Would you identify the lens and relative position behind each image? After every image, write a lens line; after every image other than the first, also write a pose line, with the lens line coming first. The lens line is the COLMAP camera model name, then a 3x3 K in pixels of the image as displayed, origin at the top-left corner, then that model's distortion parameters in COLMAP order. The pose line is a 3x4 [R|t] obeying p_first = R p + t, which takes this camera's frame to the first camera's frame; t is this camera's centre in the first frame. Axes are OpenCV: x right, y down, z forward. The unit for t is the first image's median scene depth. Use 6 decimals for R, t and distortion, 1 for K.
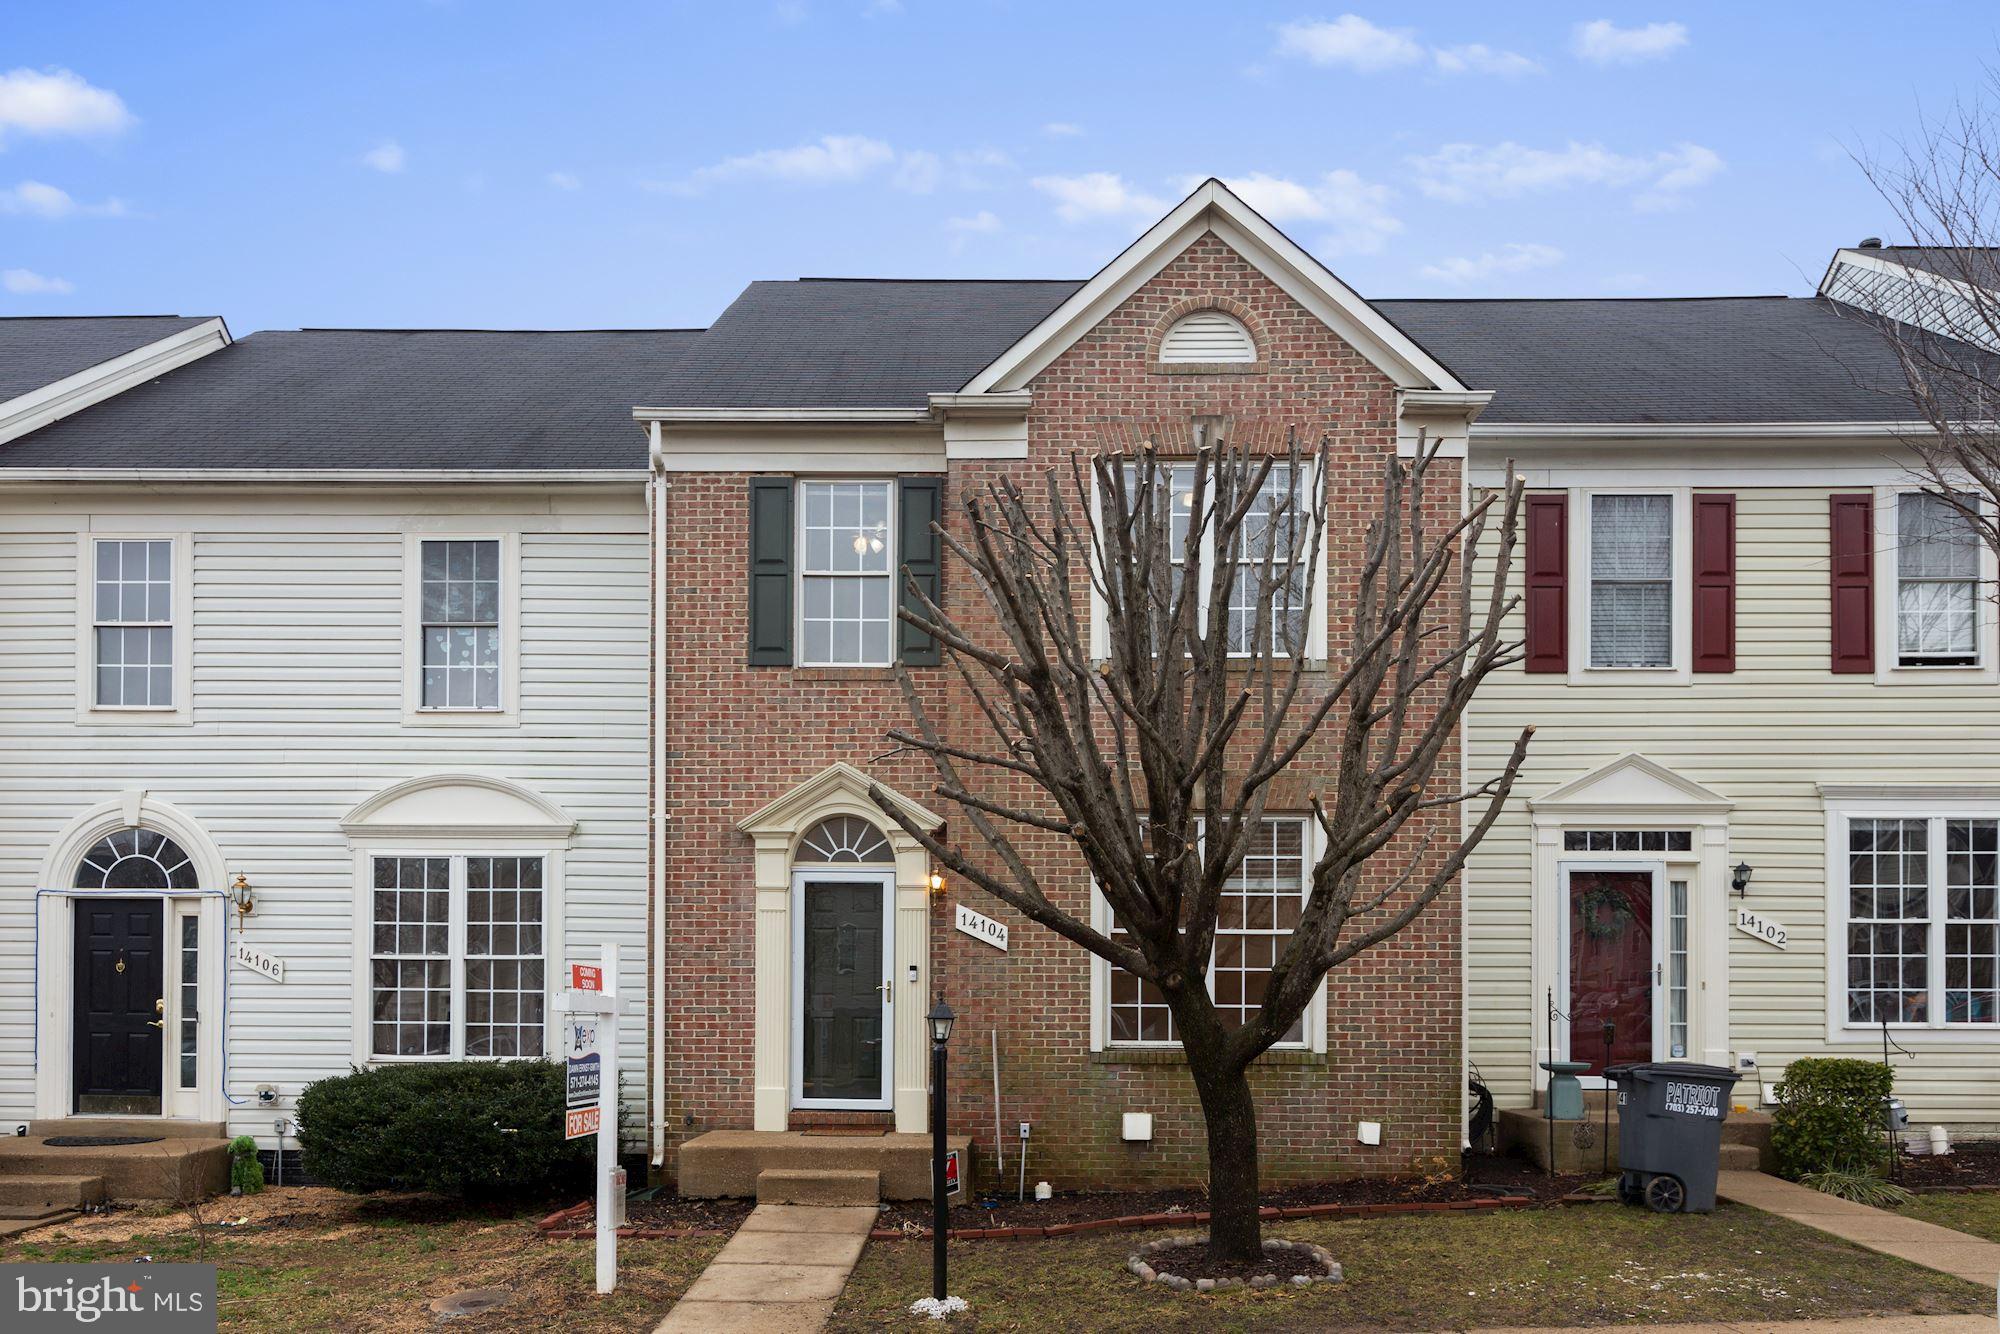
lens RADIAL K [[1508.6, 0, 999.9], [0, 1508.6, 706.7], [0, 0, 1]] dist [-0.000137, -0.000762]
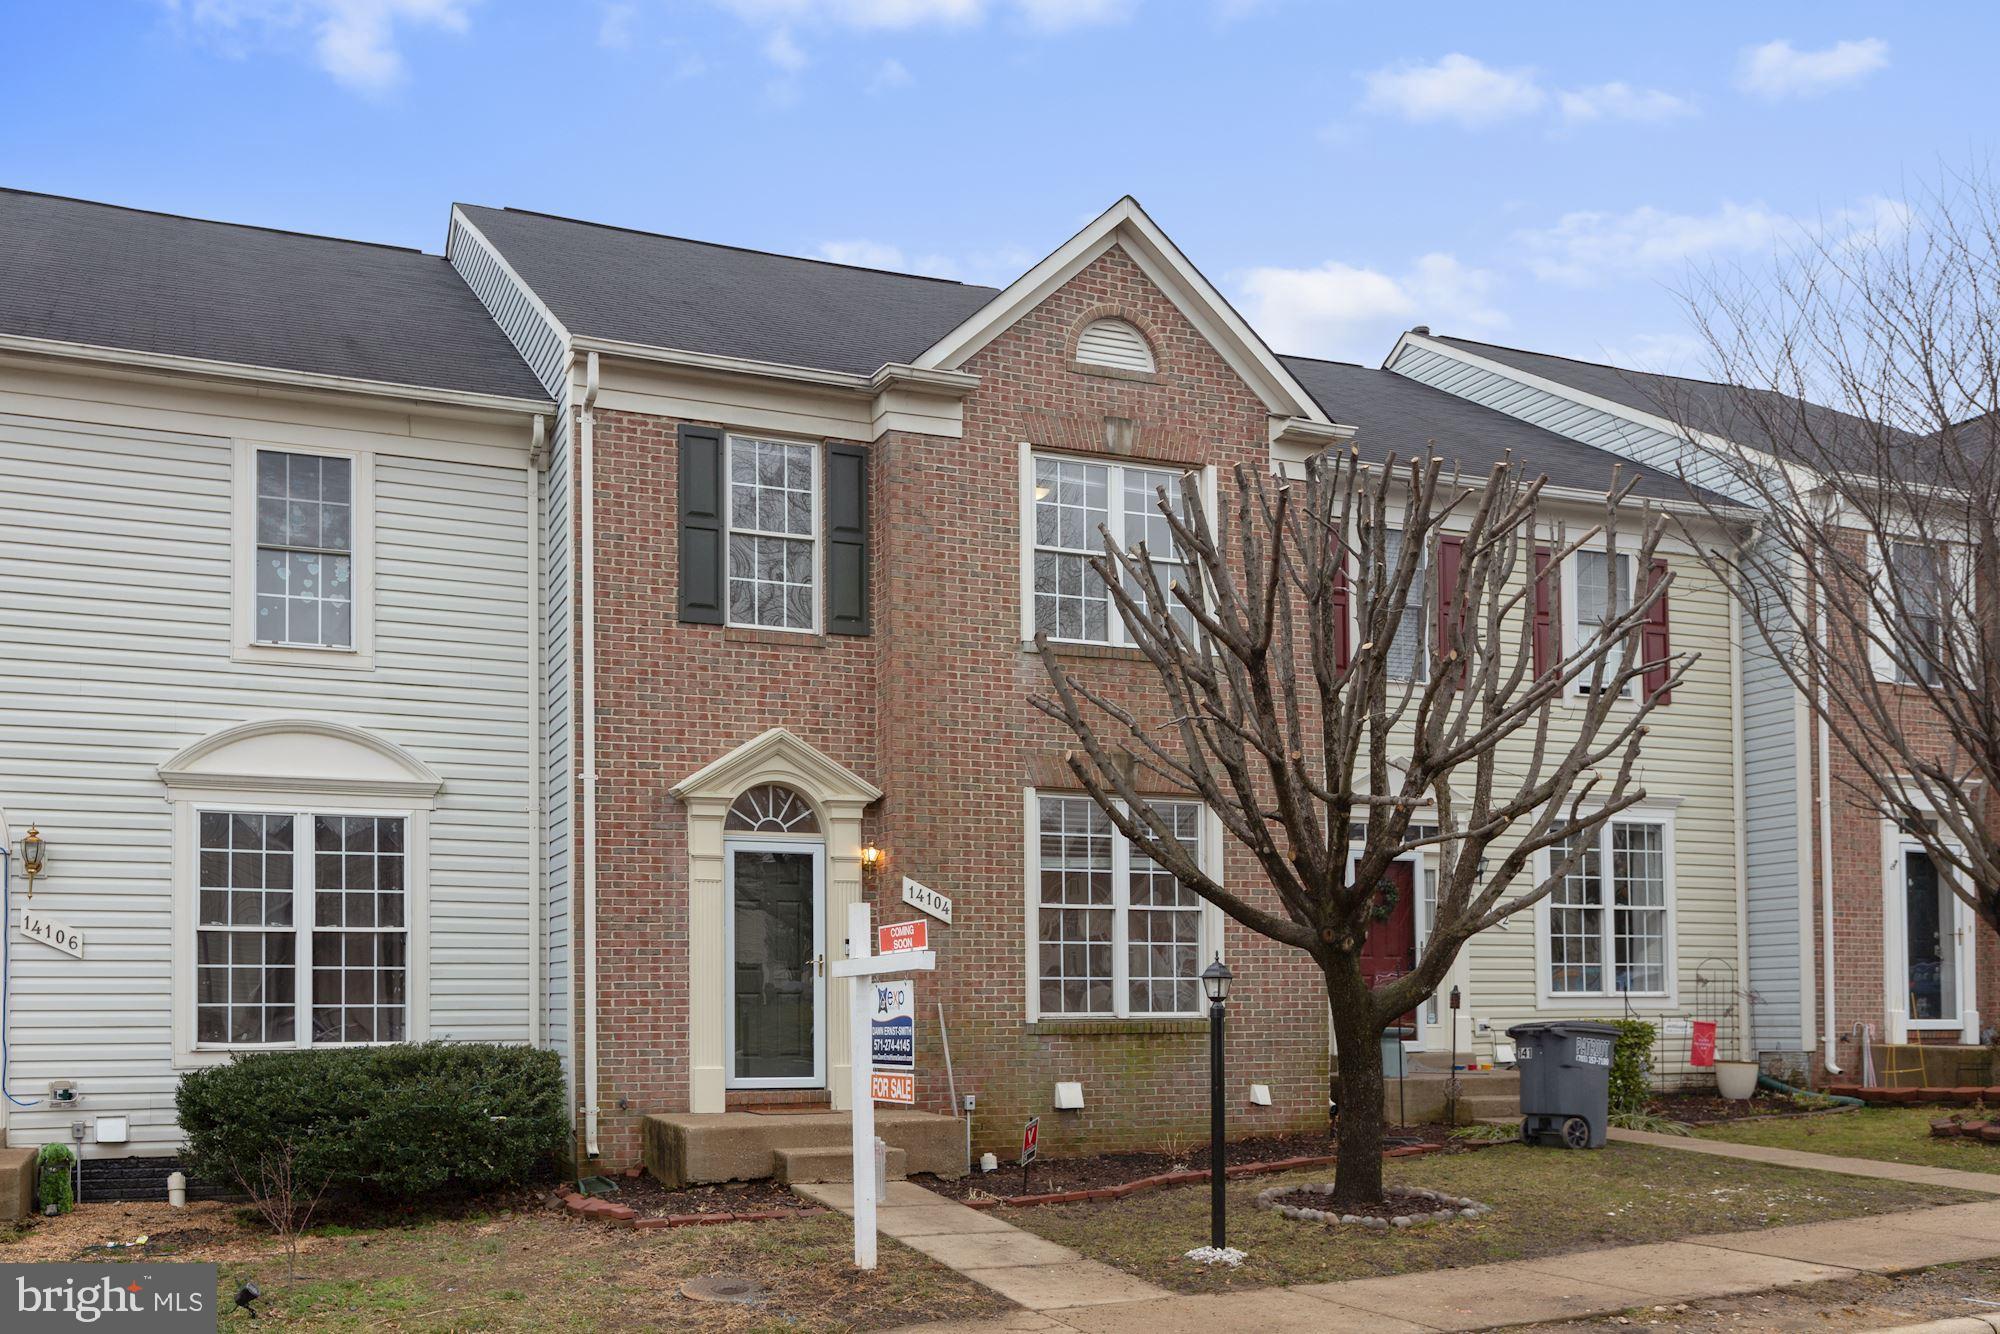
lens RADIAL K [[1513.8, 0, 1000.0], [0, 1513.8, 667.0], [0, 0, 1]] dist [0.003560, -0.006796]
pose [[0.936559, 0.064838, 0.344461, -0.302487], [-0.058198, 0.997866, -0.029594, 0.017554], [-0.345645, 0.007669, 0.938334, 0.037847]]
